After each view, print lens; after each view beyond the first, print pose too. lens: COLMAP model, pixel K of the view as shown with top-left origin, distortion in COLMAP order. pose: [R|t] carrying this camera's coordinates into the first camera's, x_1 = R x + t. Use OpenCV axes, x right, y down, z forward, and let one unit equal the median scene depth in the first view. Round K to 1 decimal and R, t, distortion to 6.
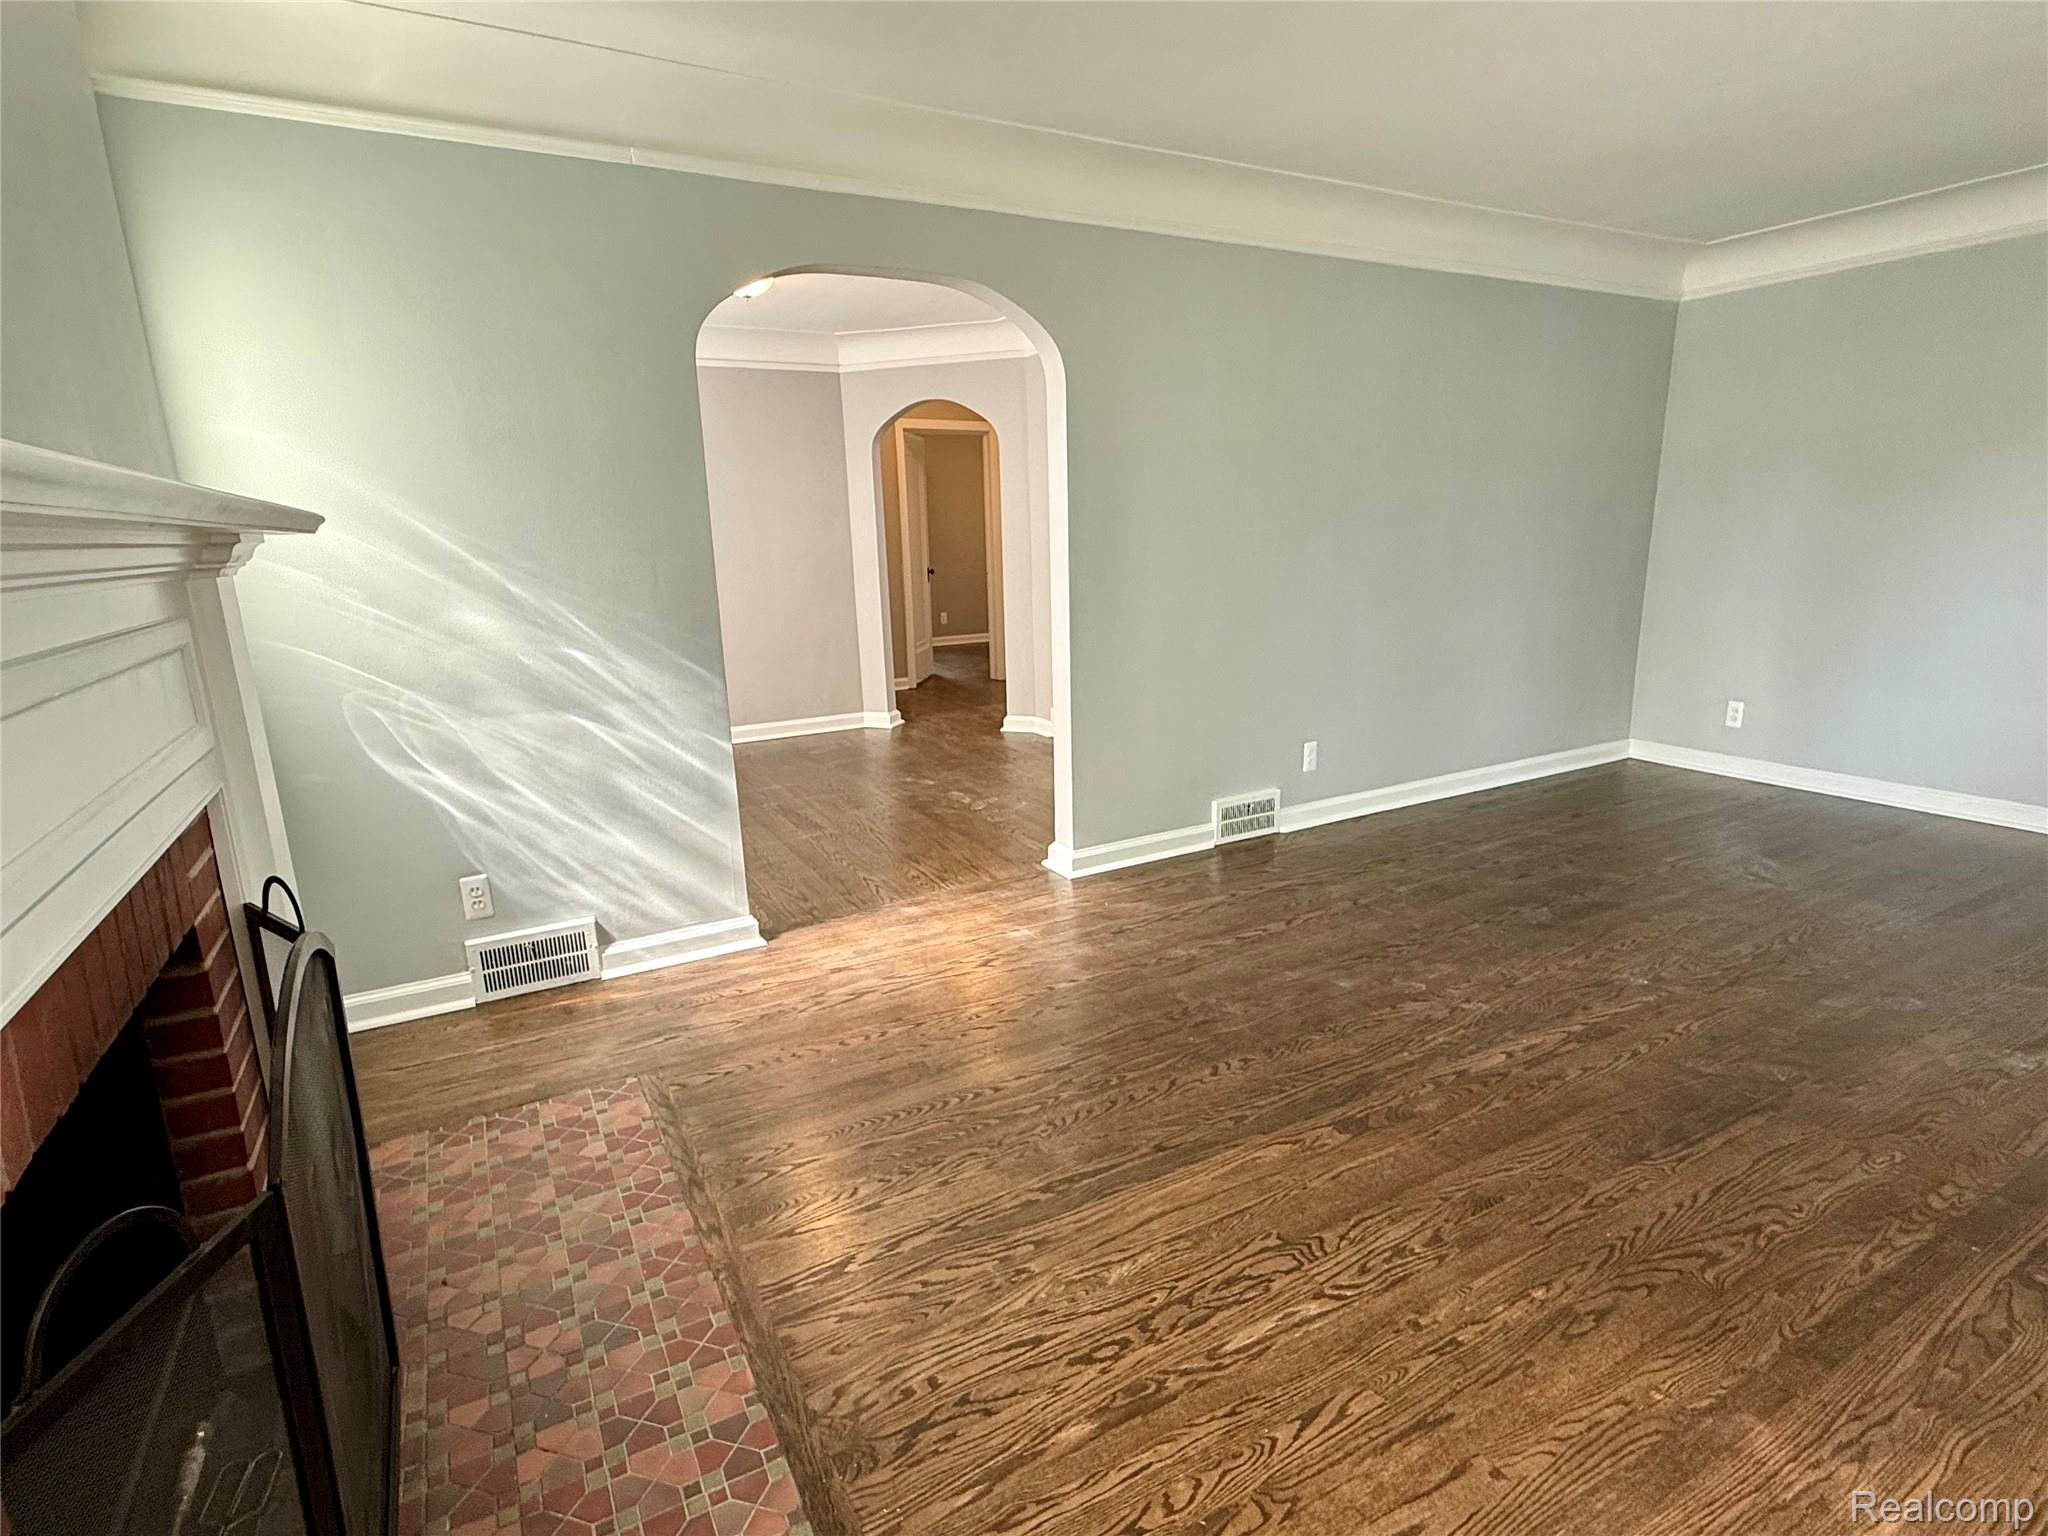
lens RADIAL K [[1025.0, 0, 1034.1], [0, 1025.0, 755.8], [0, 0, 1]] dist [0.003279, -0.001267]
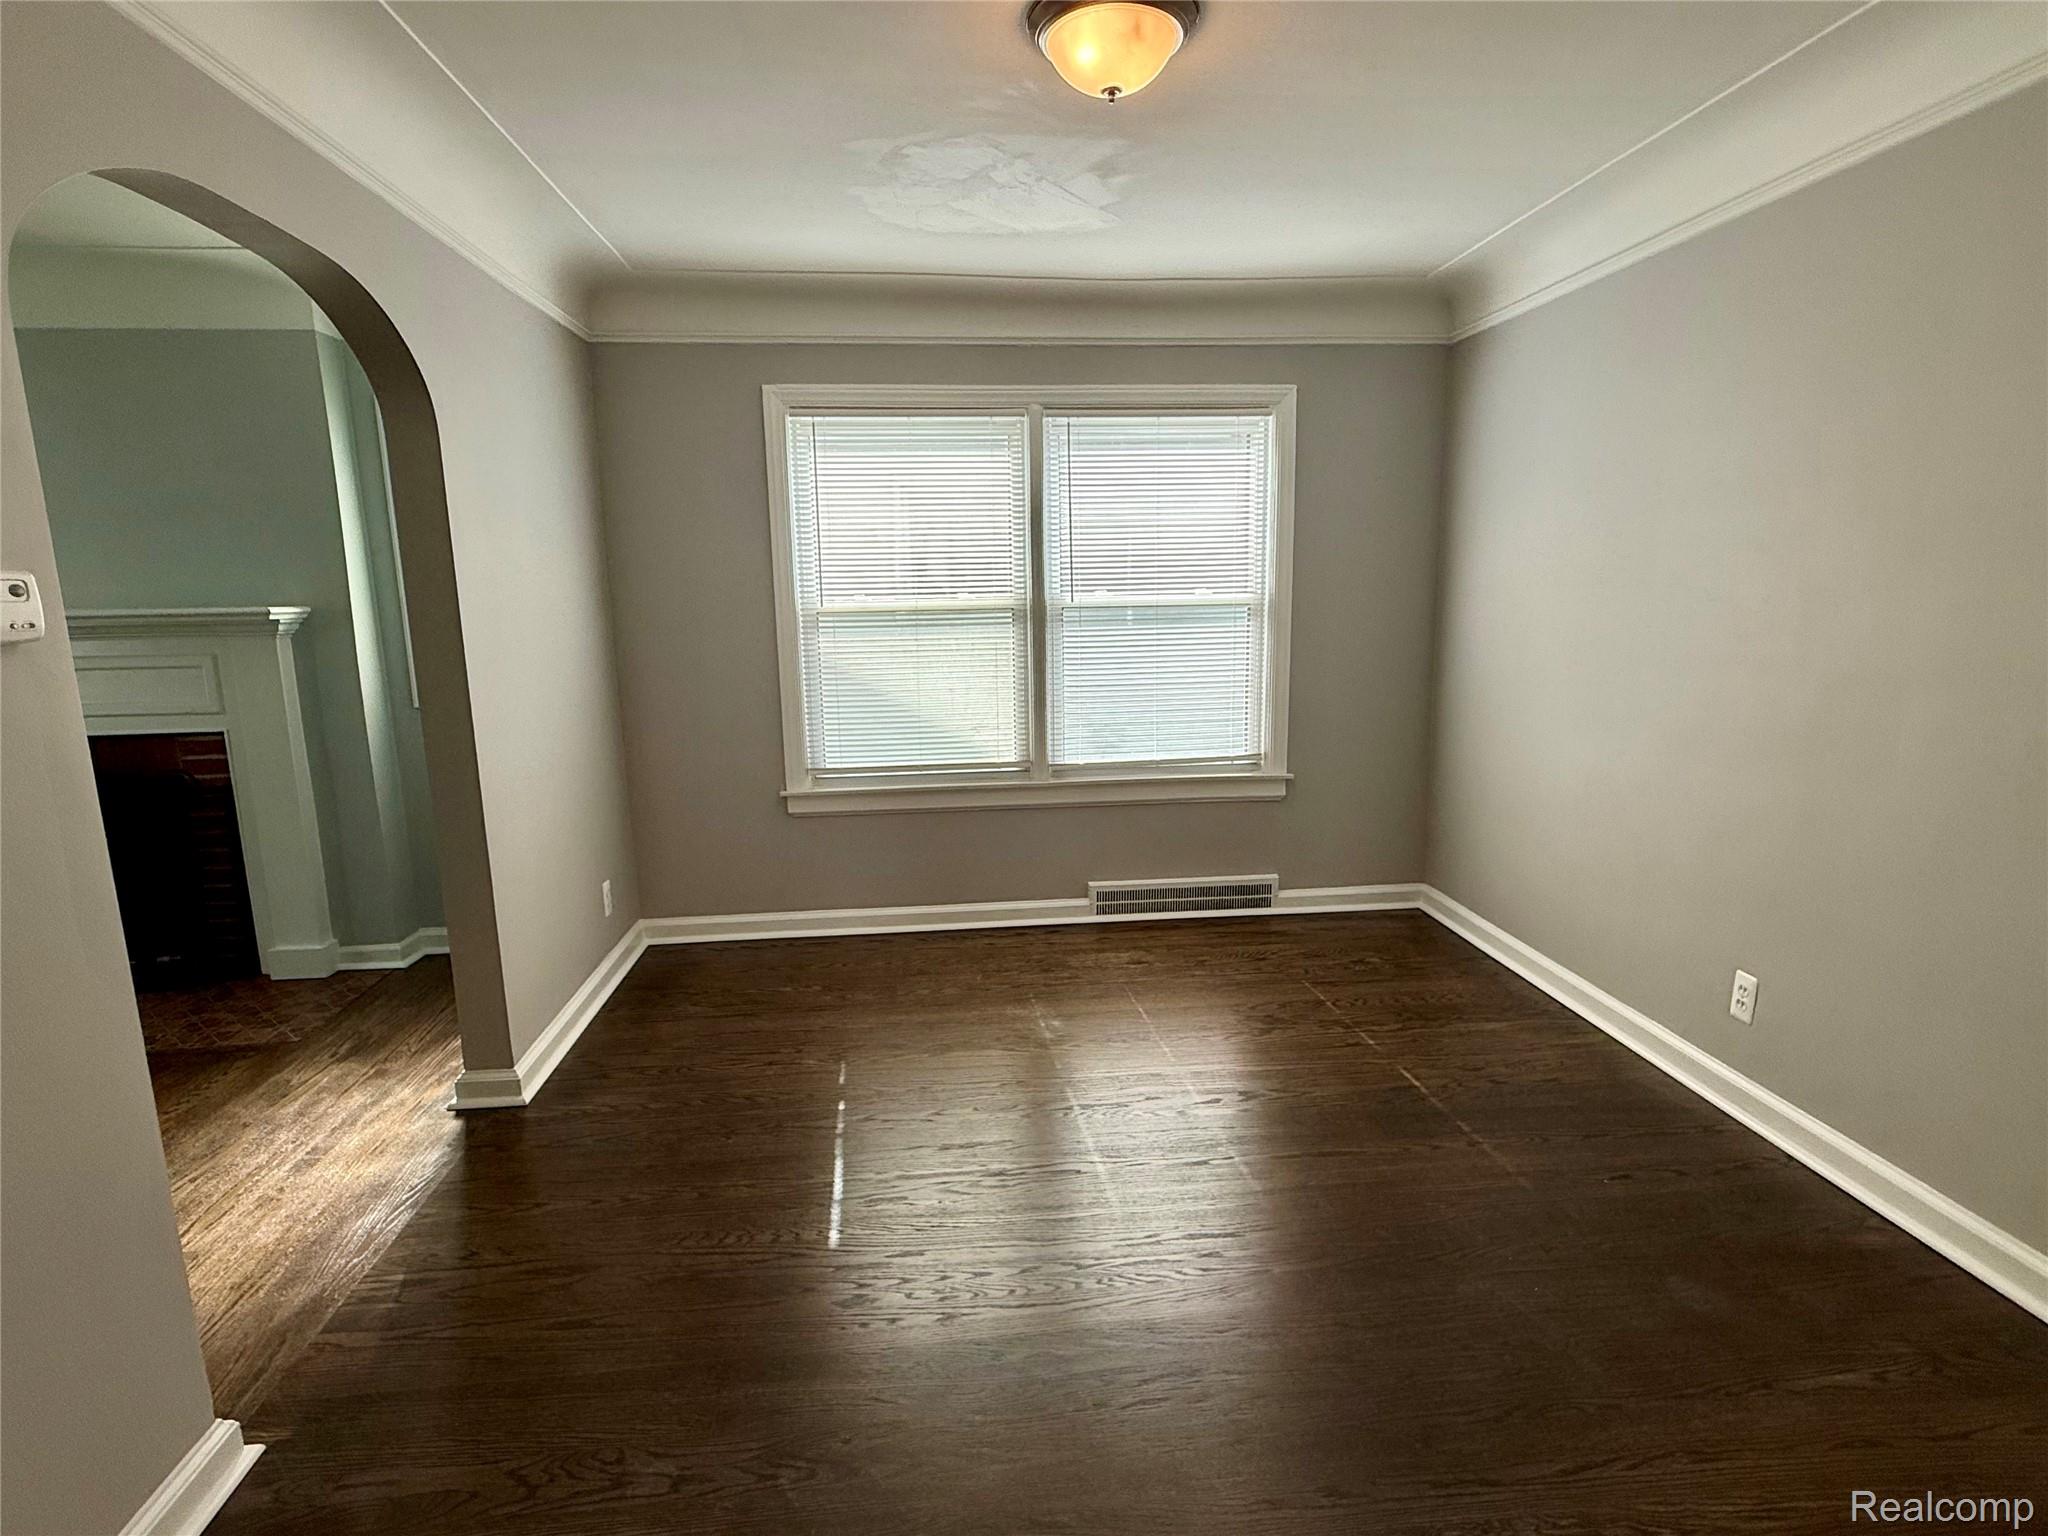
lens RADIAL K [[1025.0, 0, 1017.4], [0, 1025.0, 766.4], [0, 0, 1]] dist [0.003279, -0.001267]
pose [[-0.399933, 0.201521, -0.894115, 0.335322], [-0.176364, 0.940378, 0.290835, -0.546412], [0.899416, 0.274004, -0.340548, 2.164659]]
